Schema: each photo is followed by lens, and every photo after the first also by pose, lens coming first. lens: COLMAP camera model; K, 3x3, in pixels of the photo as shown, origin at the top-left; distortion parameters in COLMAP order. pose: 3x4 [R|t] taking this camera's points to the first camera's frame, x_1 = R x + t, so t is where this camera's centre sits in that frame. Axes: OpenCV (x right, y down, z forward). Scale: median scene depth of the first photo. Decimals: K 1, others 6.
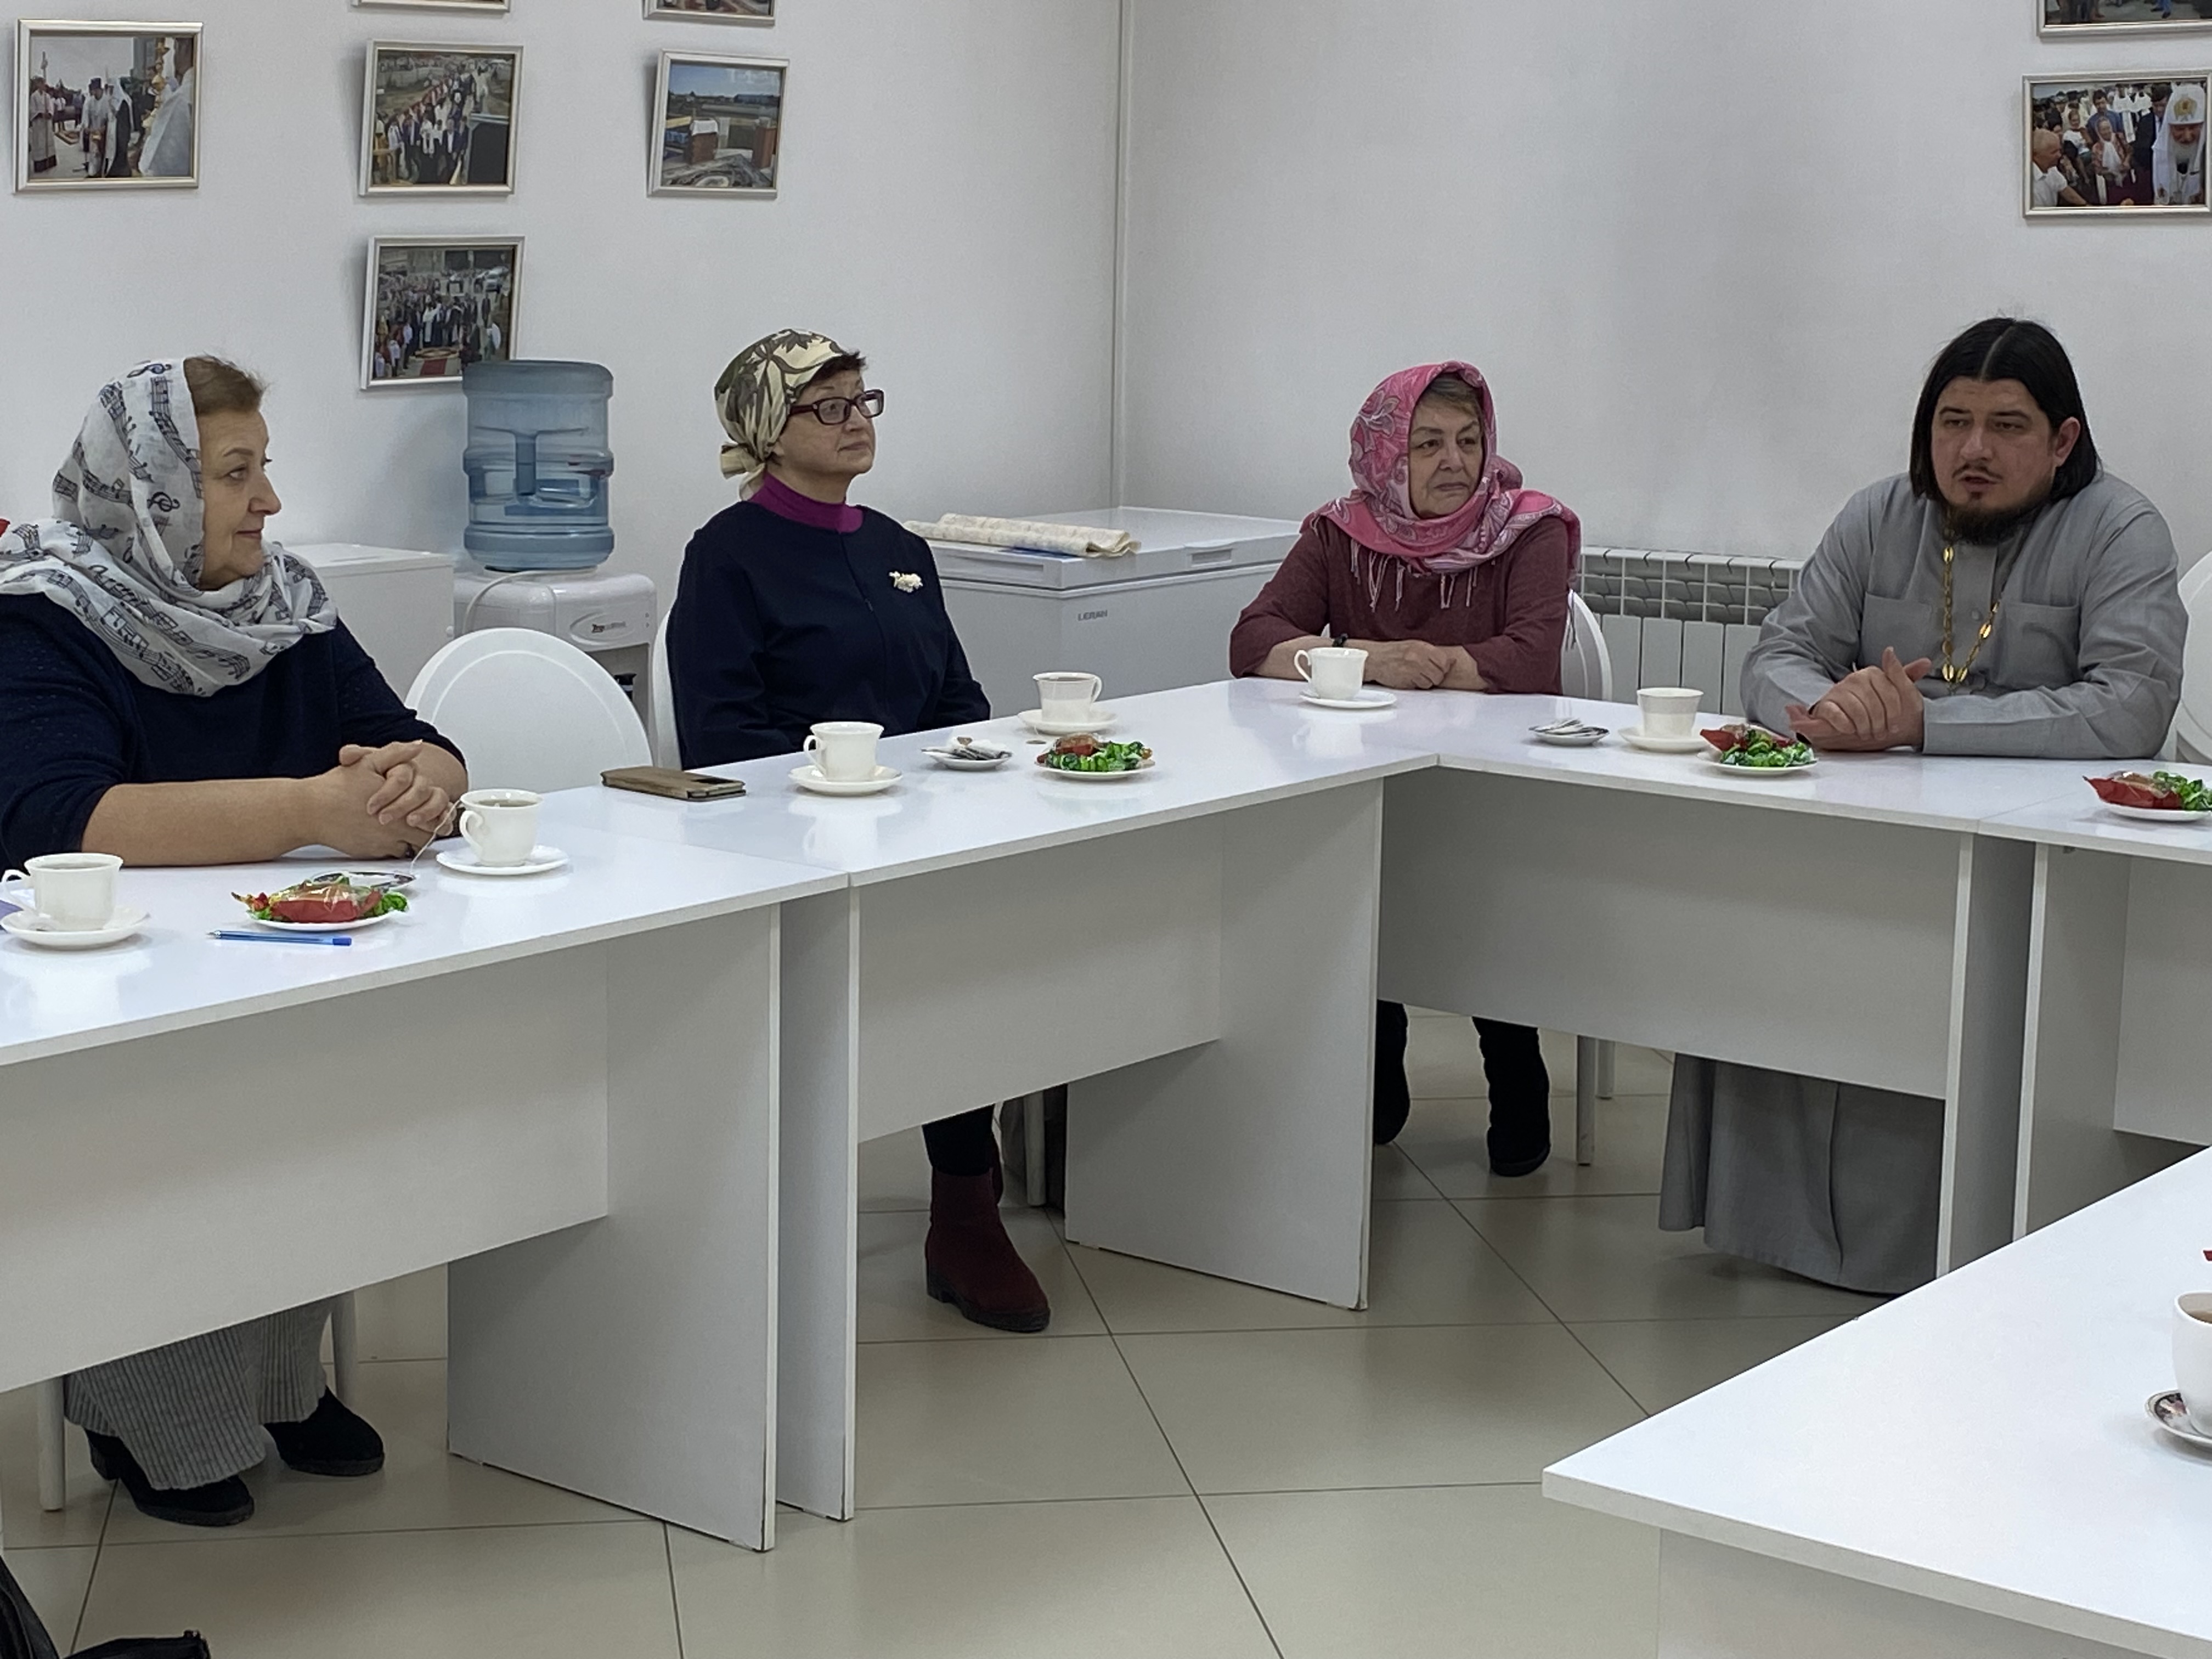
lens RADIAL K [[3619.6, 0, 1113.1], [0, 3619.6, 776.5], [0, 0, 1]] dist [0.102265, 0.000000]
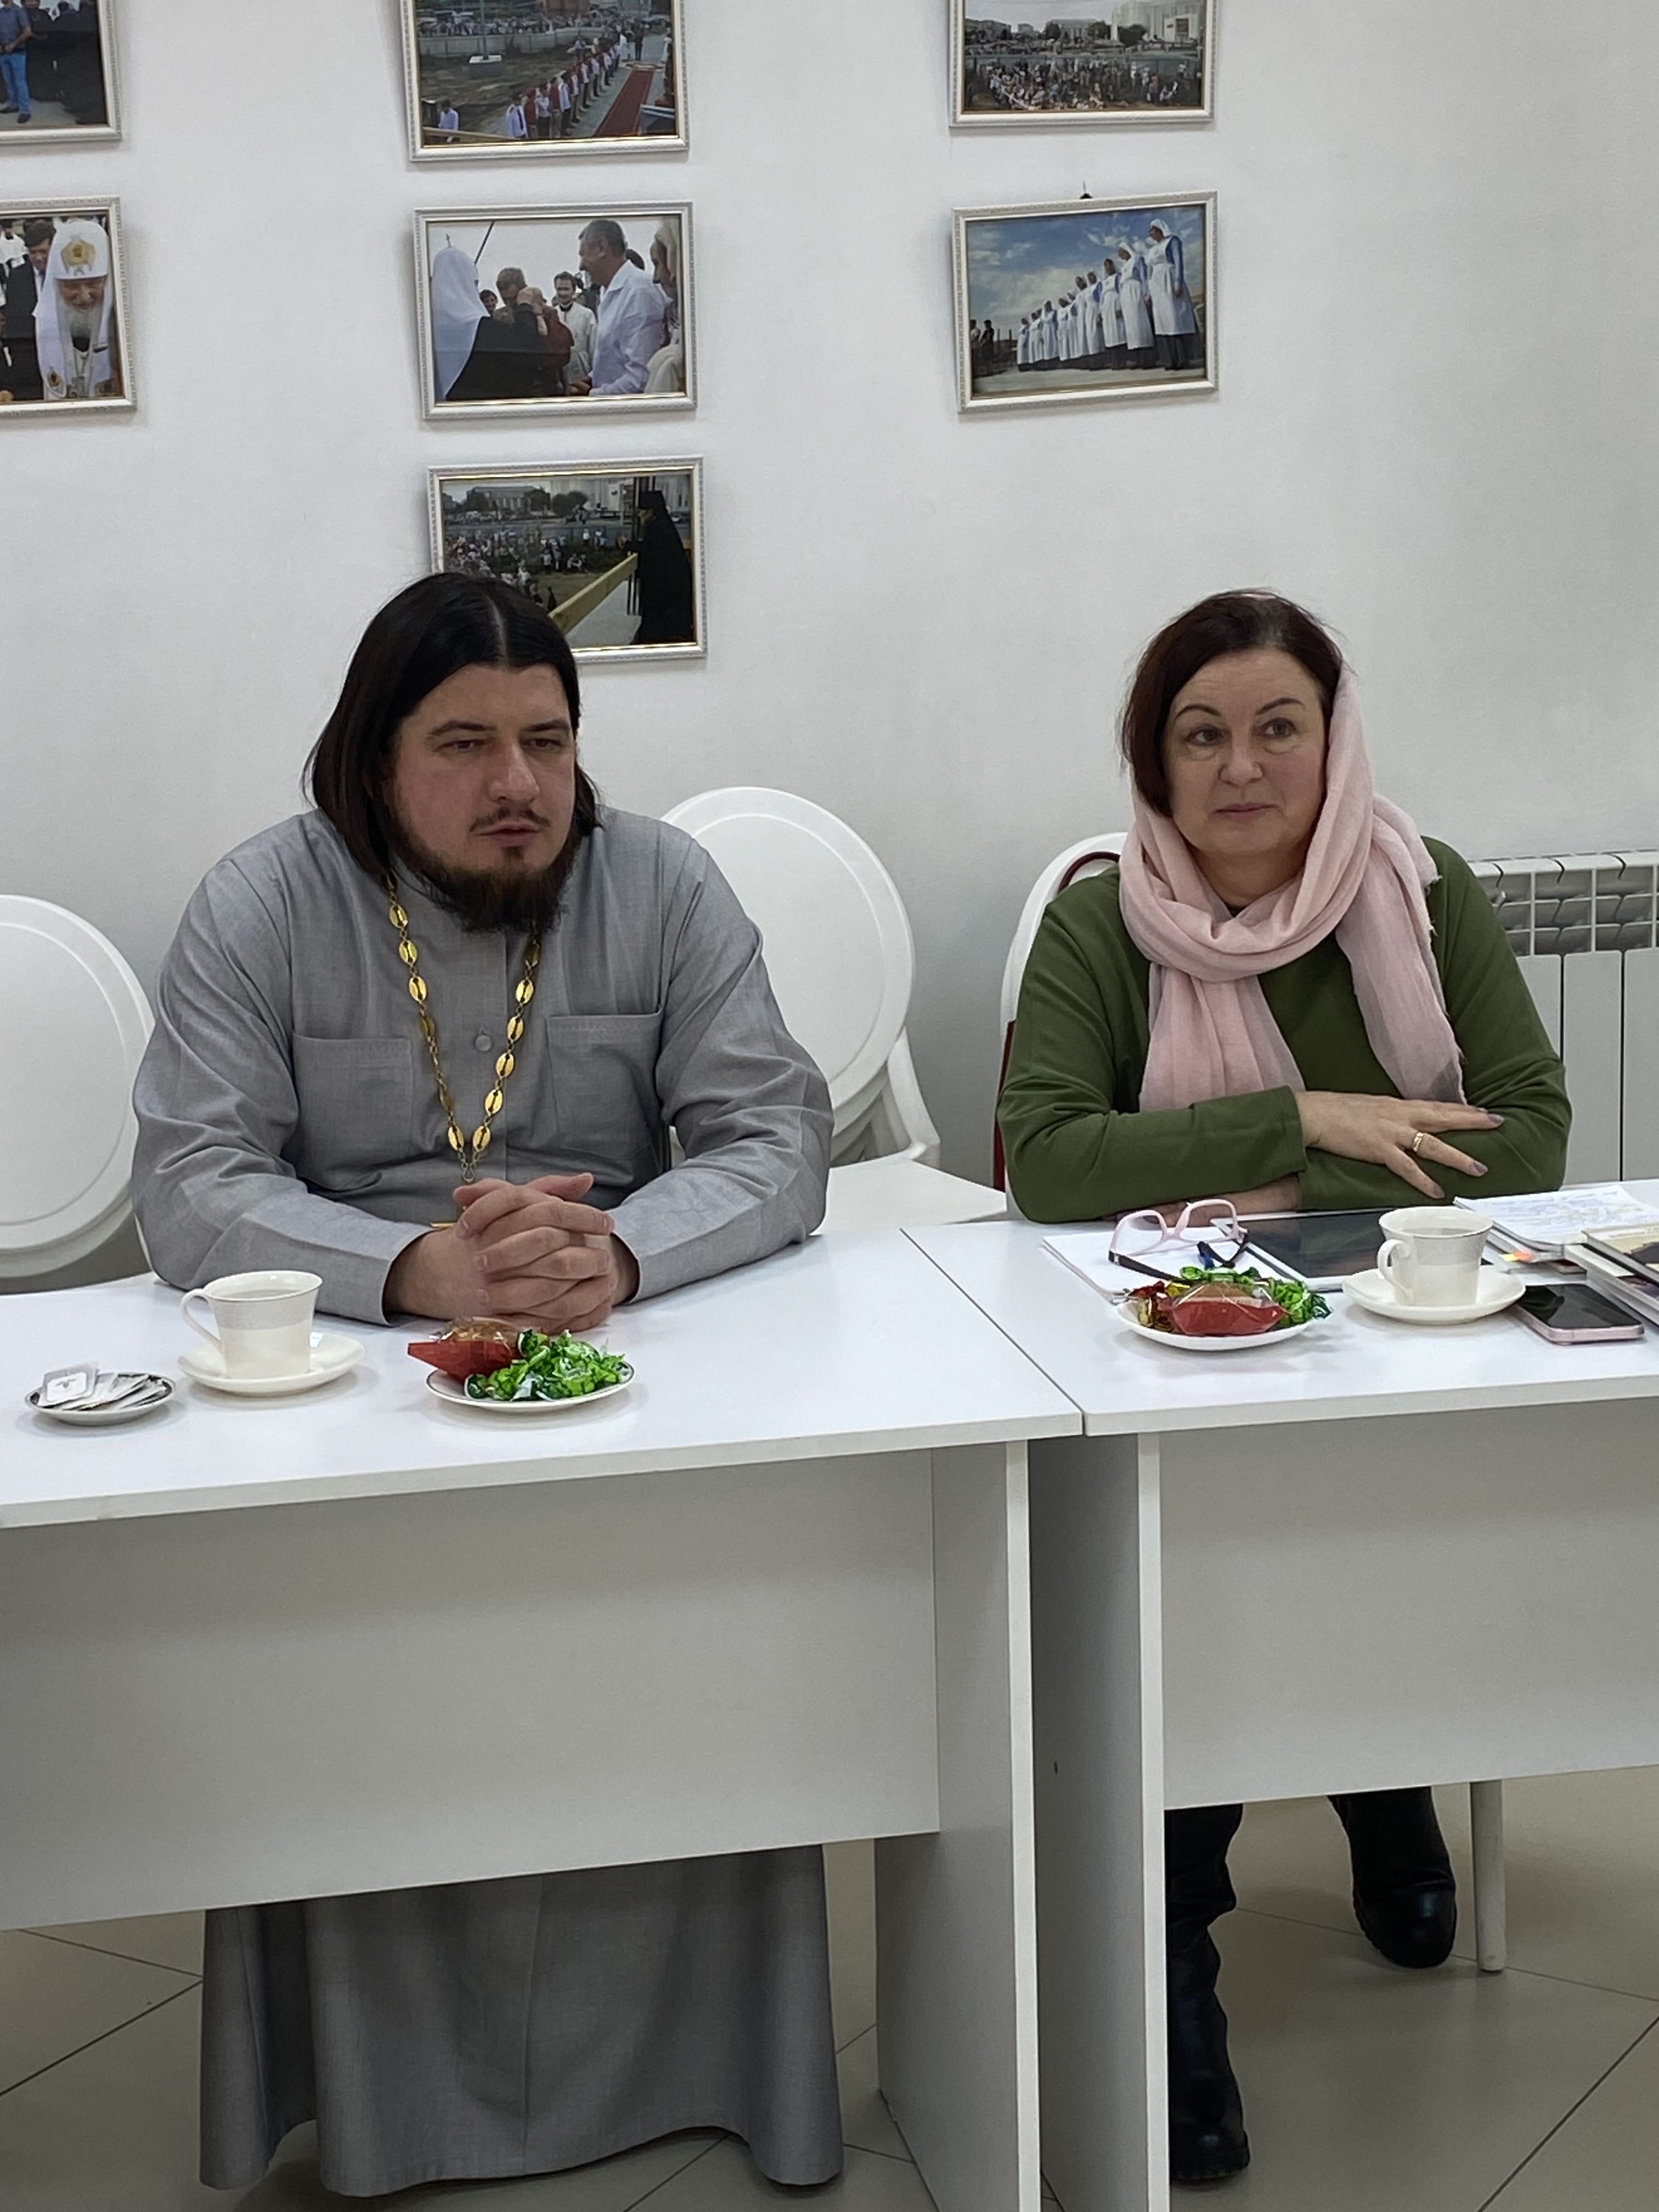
lens RADIAL K [[3619.6, 0, 653.9], [0, 3619.6, 1088.2], [0, 0, 1]] dist [0.102265, 0.000000]
pose [[0.668478, -0.170638, 0.723892, -0.159007], [0.155415, 0.983885, 0.088407, -0.071944], [-0.727312, 0.053405, 0.684226, 0.458905]]
